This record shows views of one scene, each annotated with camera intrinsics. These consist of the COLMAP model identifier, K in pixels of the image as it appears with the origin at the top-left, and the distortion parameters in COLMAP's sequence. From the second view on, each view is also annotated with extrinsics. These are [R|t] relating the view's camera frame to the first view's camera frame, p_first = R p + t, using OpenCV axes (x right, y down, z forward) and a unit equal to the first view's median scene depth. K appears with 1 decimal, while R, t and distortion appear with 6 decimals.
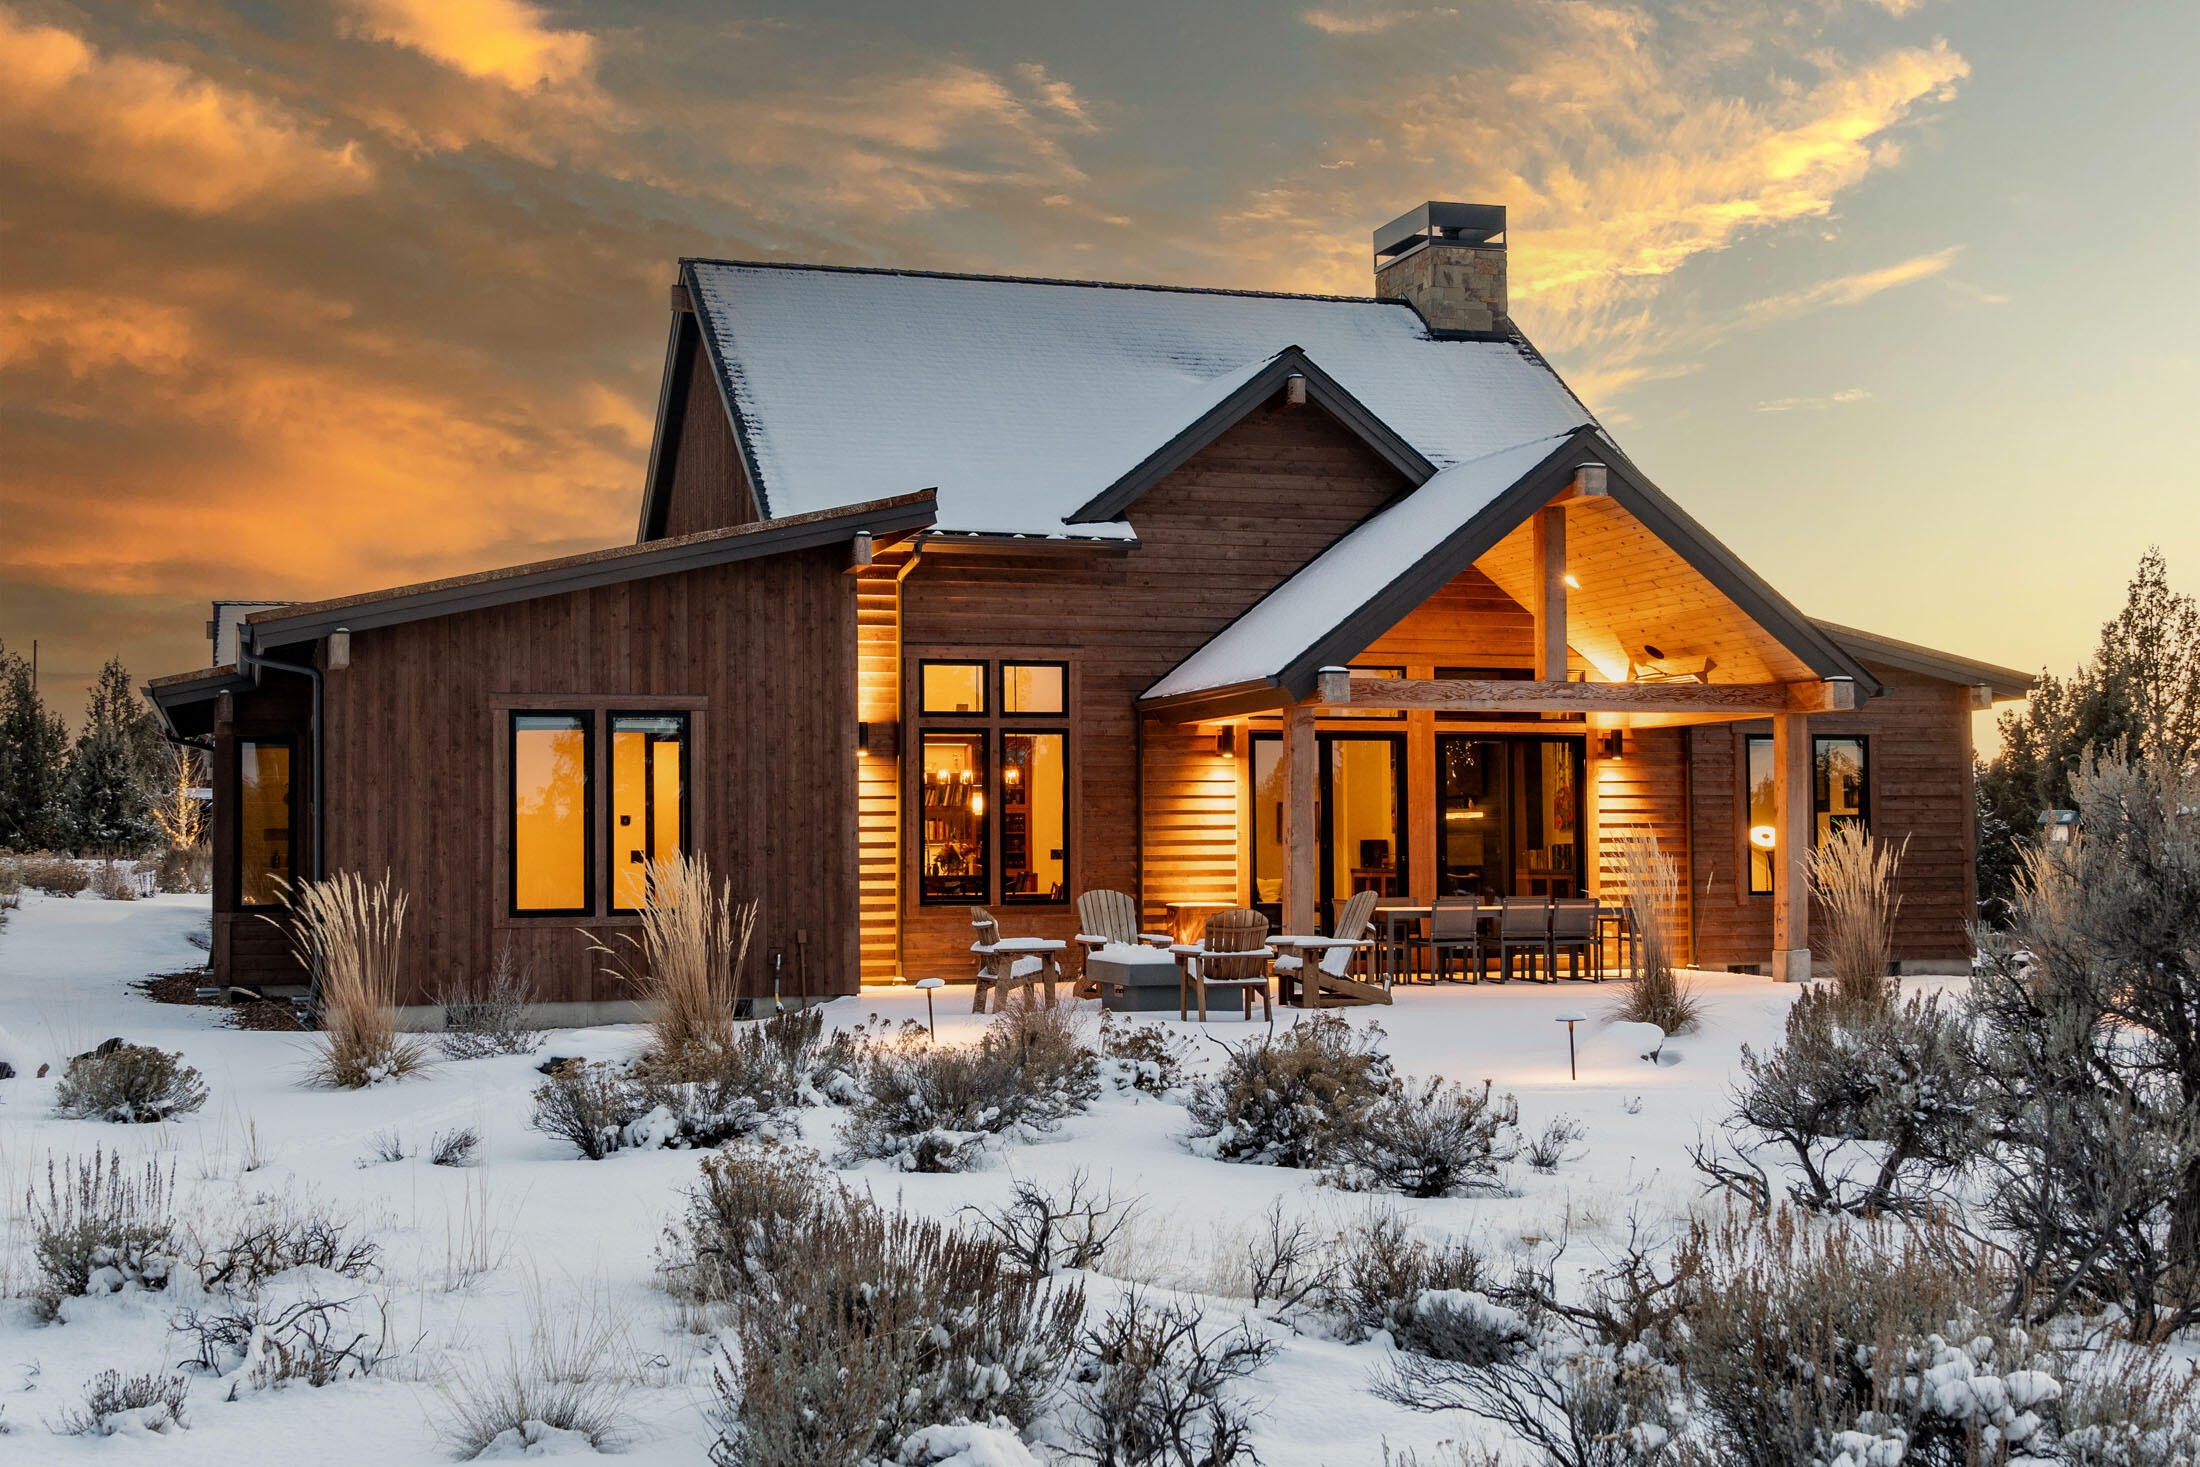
lens RADIAL K [[2451.9, 0, 1100.0], [0, 2451.9, 733.5], [0, 0, 1]] dist [0.072883, 0.005797]
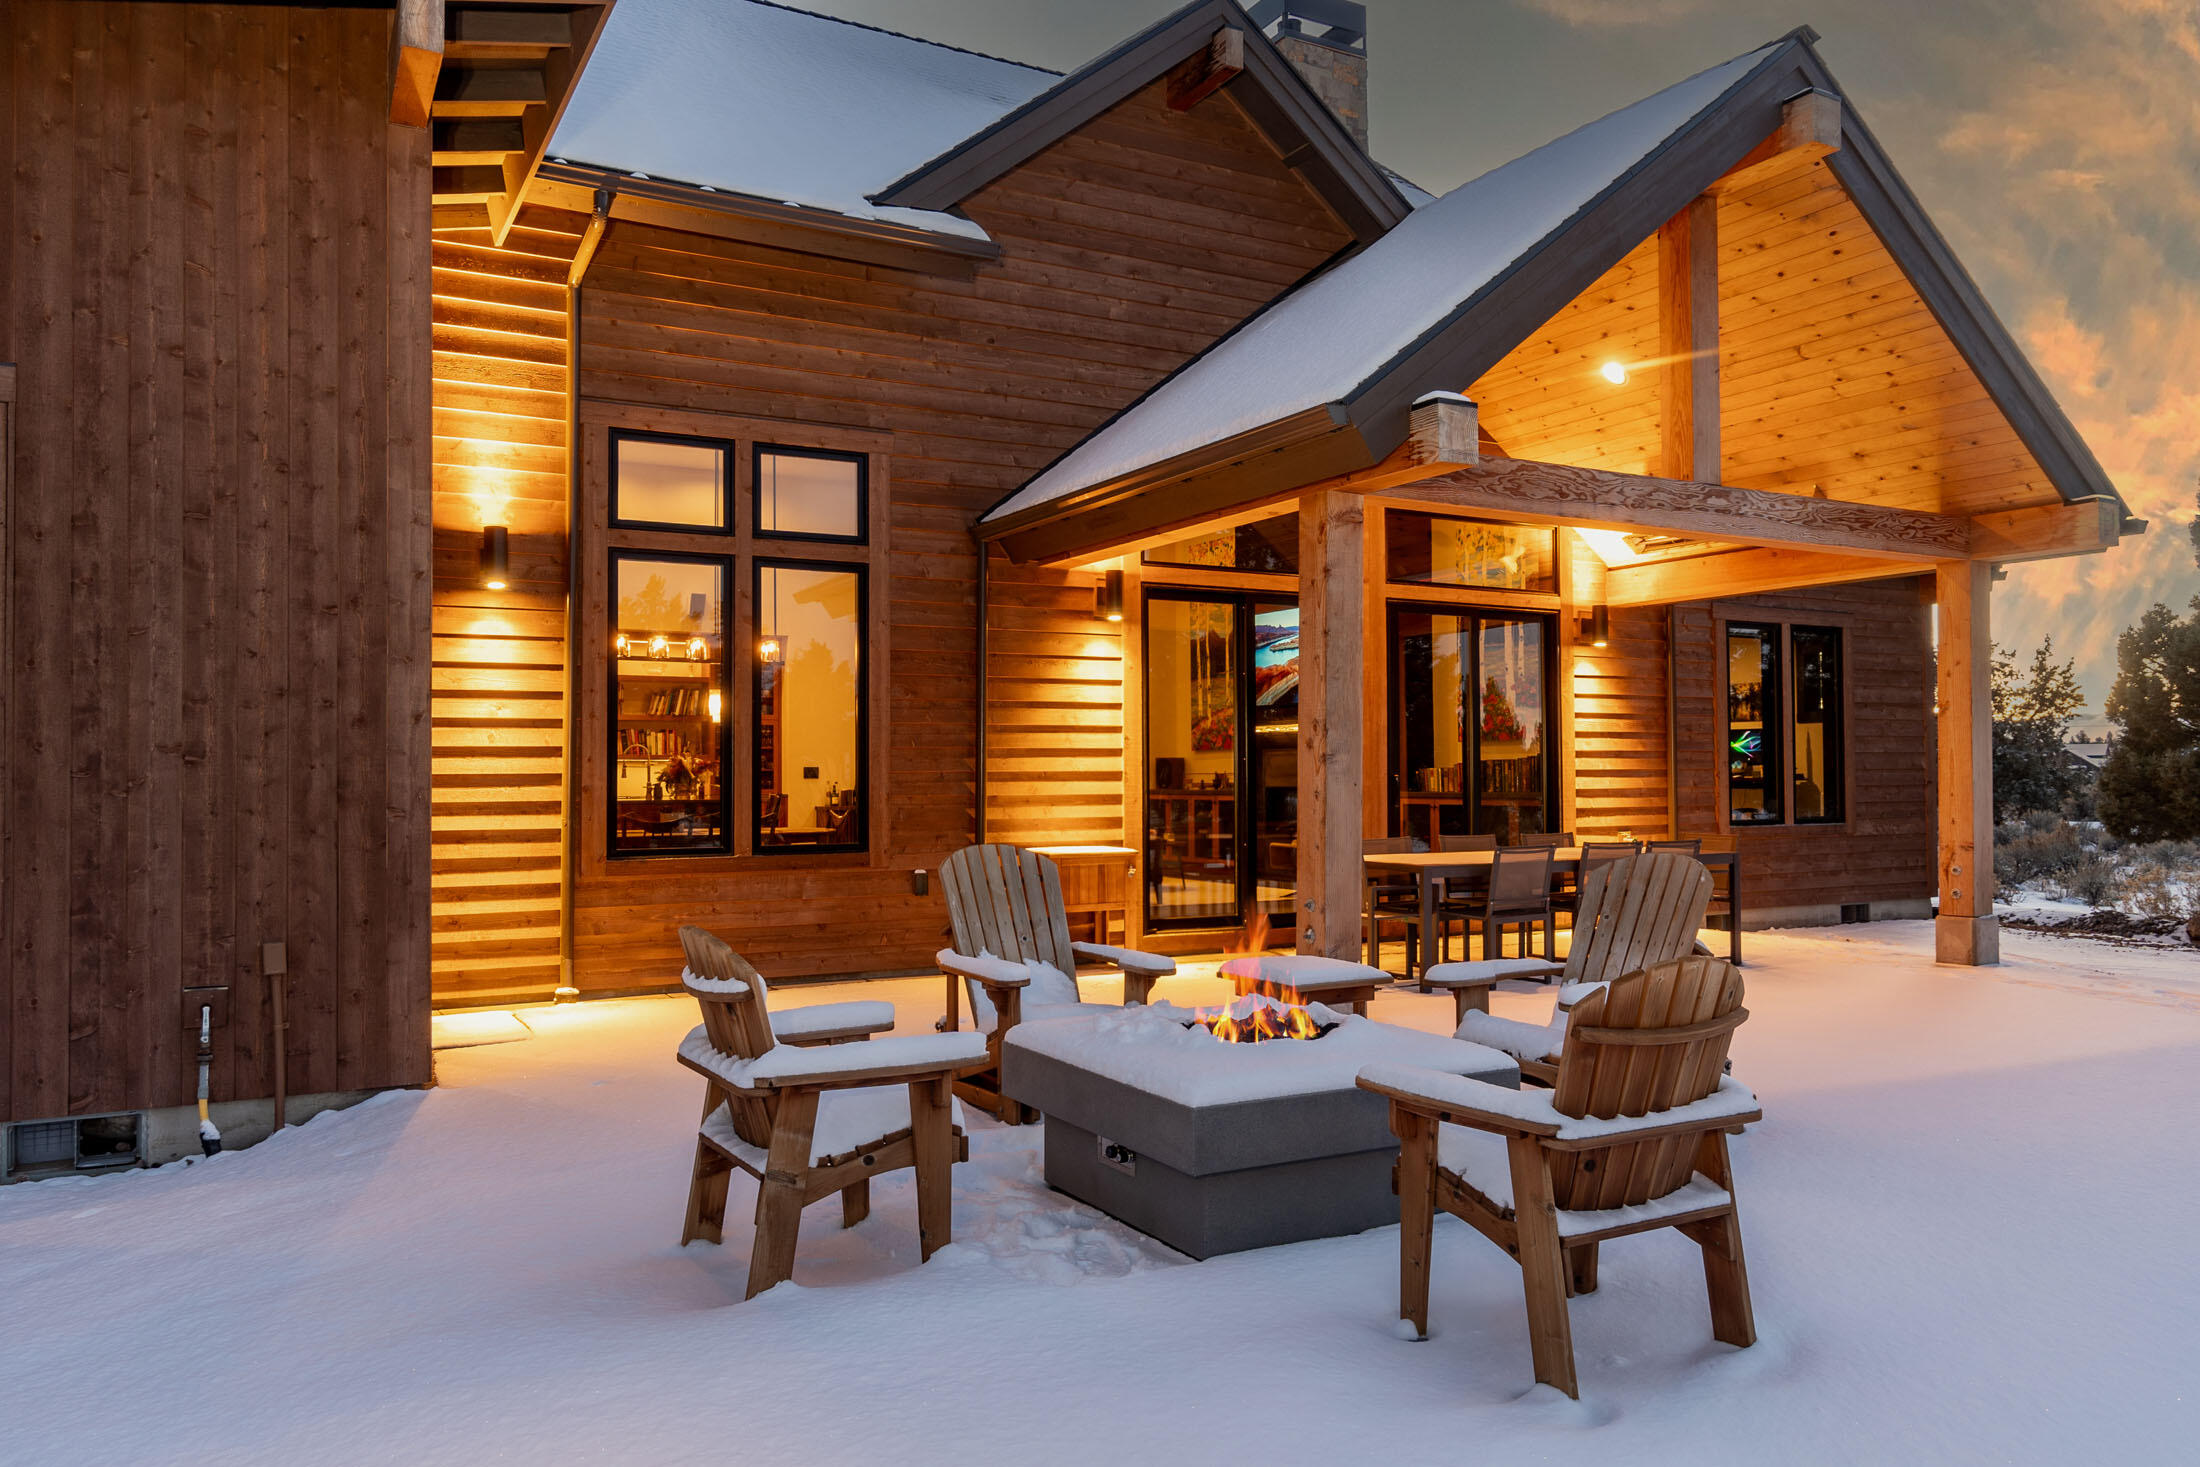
lens RADIAL K [[1506.6, 0, 1100.0], [0, 1506.6, 733.5], [0, 0, 1]] dist [0.010809, -0.001316]
pose [[0.980576, 0.008432, 0.195959, -0.029218], [-0.012411, 0.999741, 0.019083, 0.032278], [-0.195747, -0.021145, 0.980426, 0.619810]]
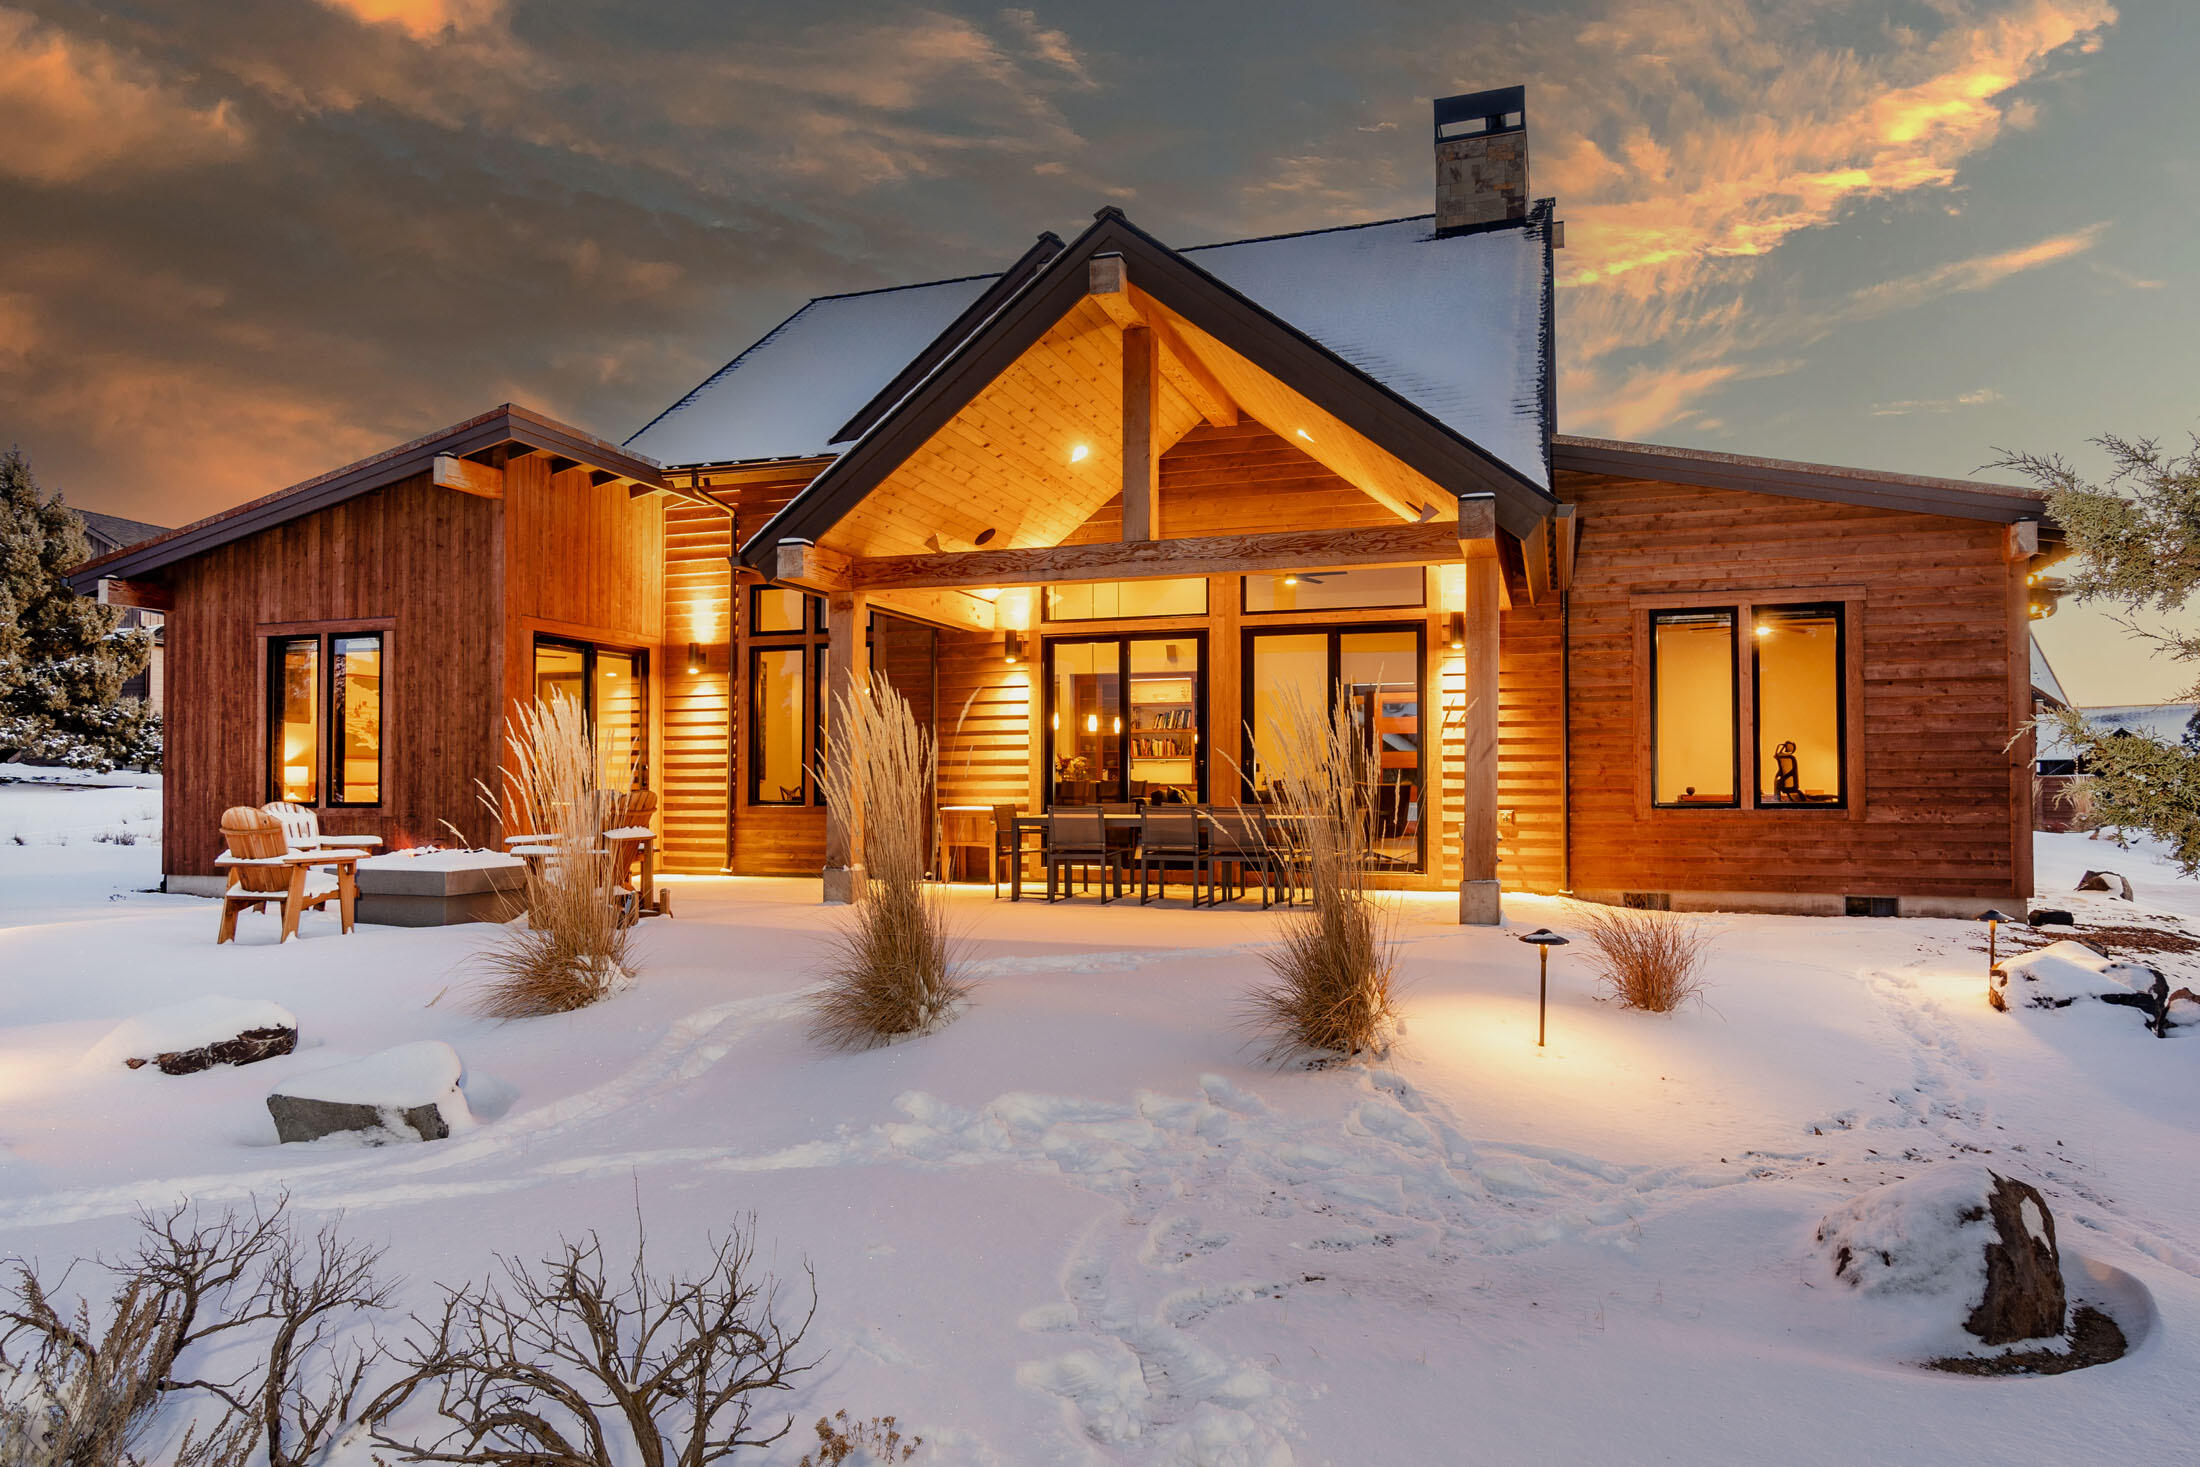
lens RADIAL K [[1340.4, 0, 1111.3], [0, 1340.4, 744.2], [0, 0, 1]] dist [0.005814, 0.000781]
pose [[0.815350, -0.013200, -0.578818, 0.406660], [0.024109, 0.999647, 0.011163, 0.038561], [0.578467, -0.023056, 0.815380, 0.584869]]
